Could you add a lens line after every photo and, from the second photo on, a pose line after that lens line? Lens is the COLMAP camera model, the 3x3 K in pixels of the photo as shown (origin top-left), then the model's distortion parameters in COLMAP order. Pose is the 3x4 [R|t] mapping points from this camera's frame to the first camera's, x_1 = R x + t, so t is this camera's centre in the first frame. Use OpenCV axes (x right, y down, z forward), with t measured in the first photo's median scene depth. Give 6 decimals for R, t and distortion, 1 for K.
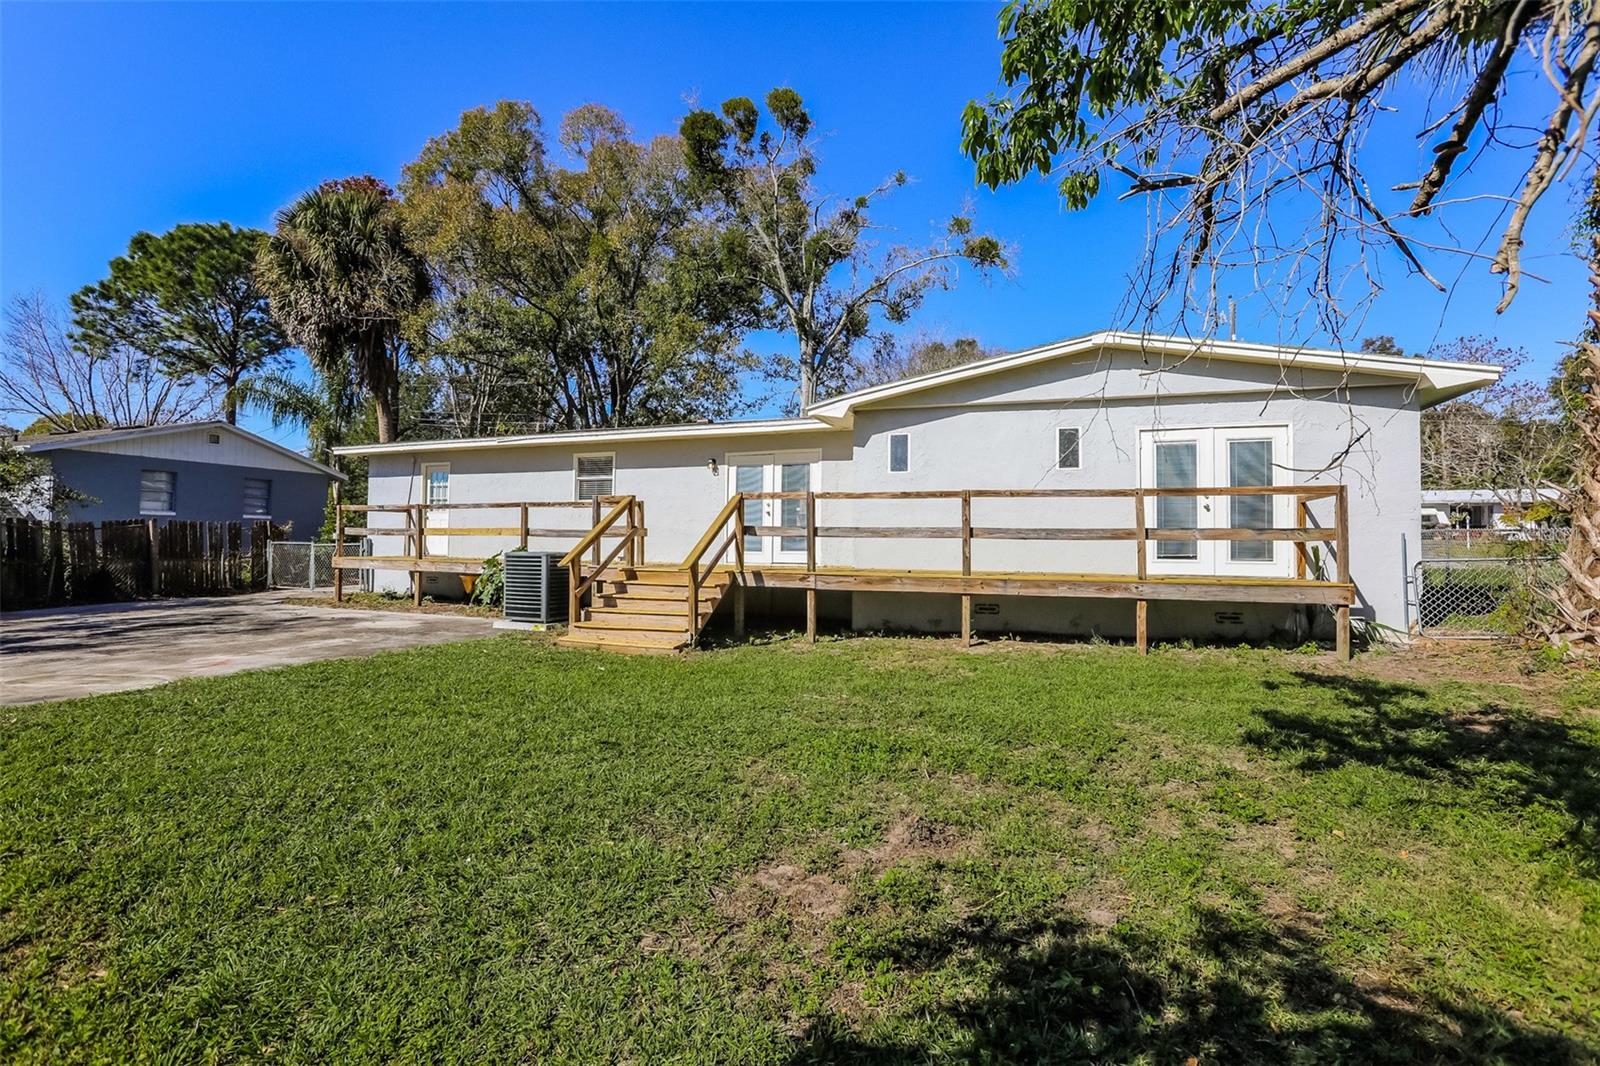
lens RADIAL K [[728.2, 0, 807.7], [0, 728.2, 522.8], [0, 0, 1]] dist [0.000777, 0.000000]
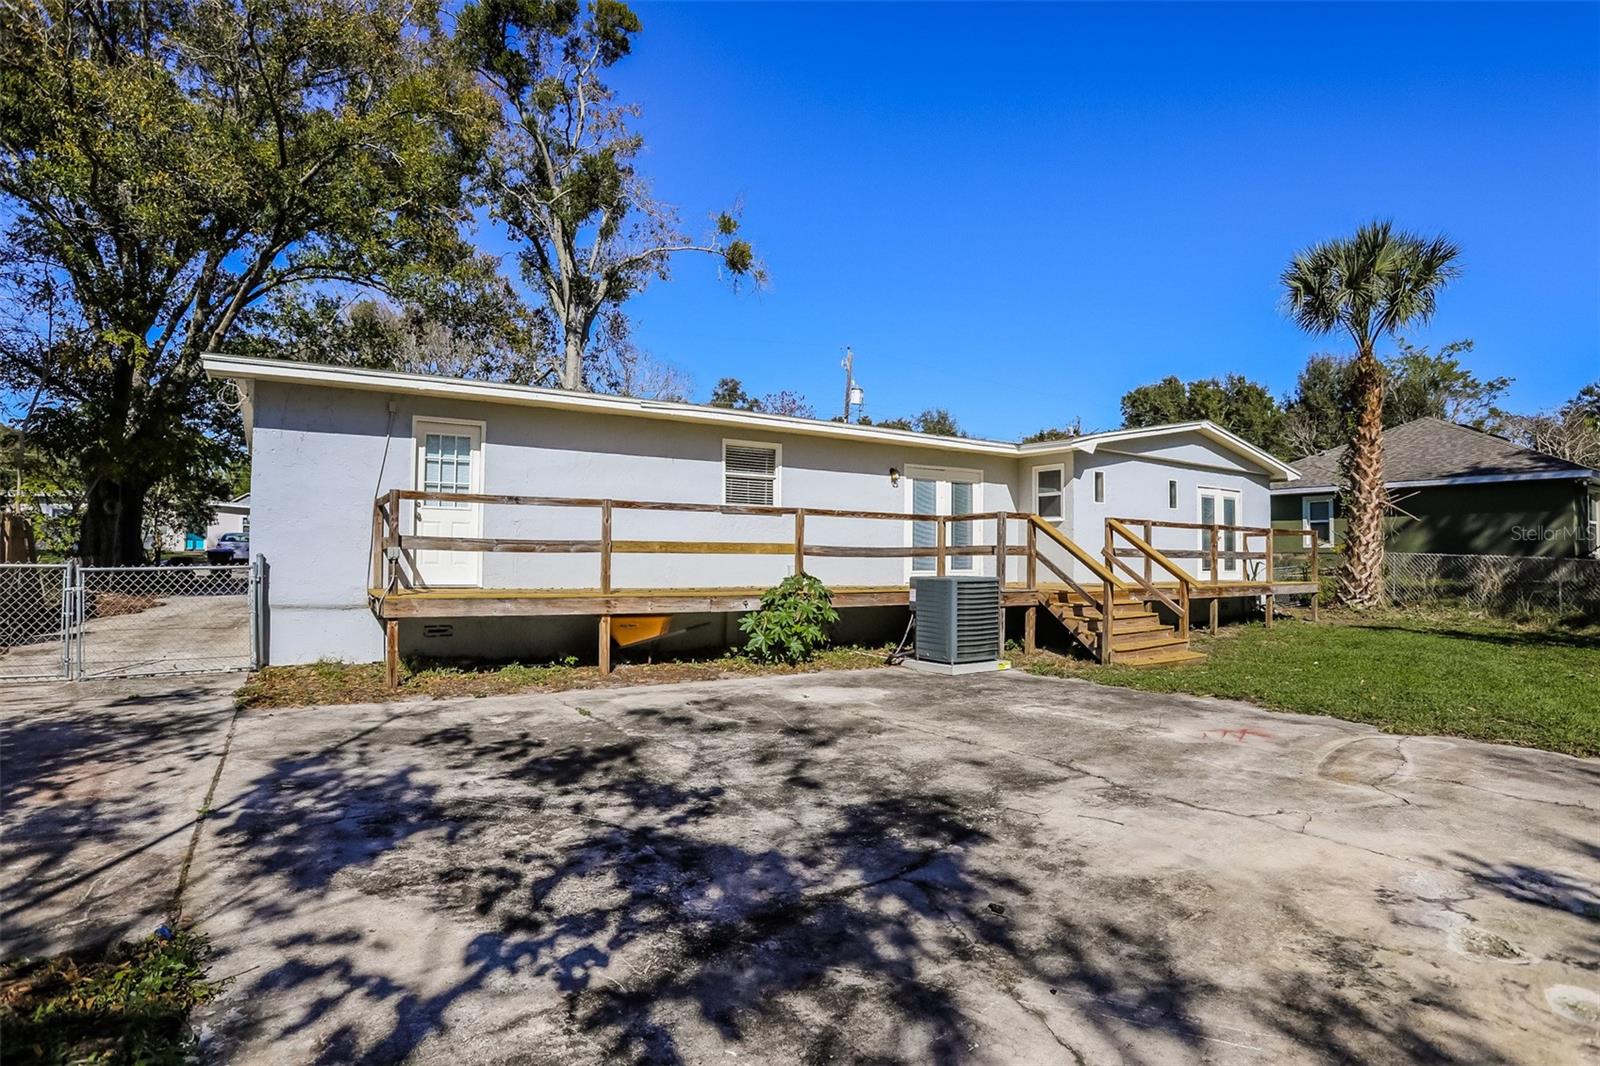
lens RADIAL K [[760.7, 0, 800.0], [0, 760.7, 533.0], [0, 0, 1]] dist [0.000363, 0.000045]
pose [[0.608239, 0.023987, 0.793391, -0.795215], [-0.023867, 0.999644, -0.011926, 0.005054], [-0.793395, -0.011683, 0.608595, 0.439302]]
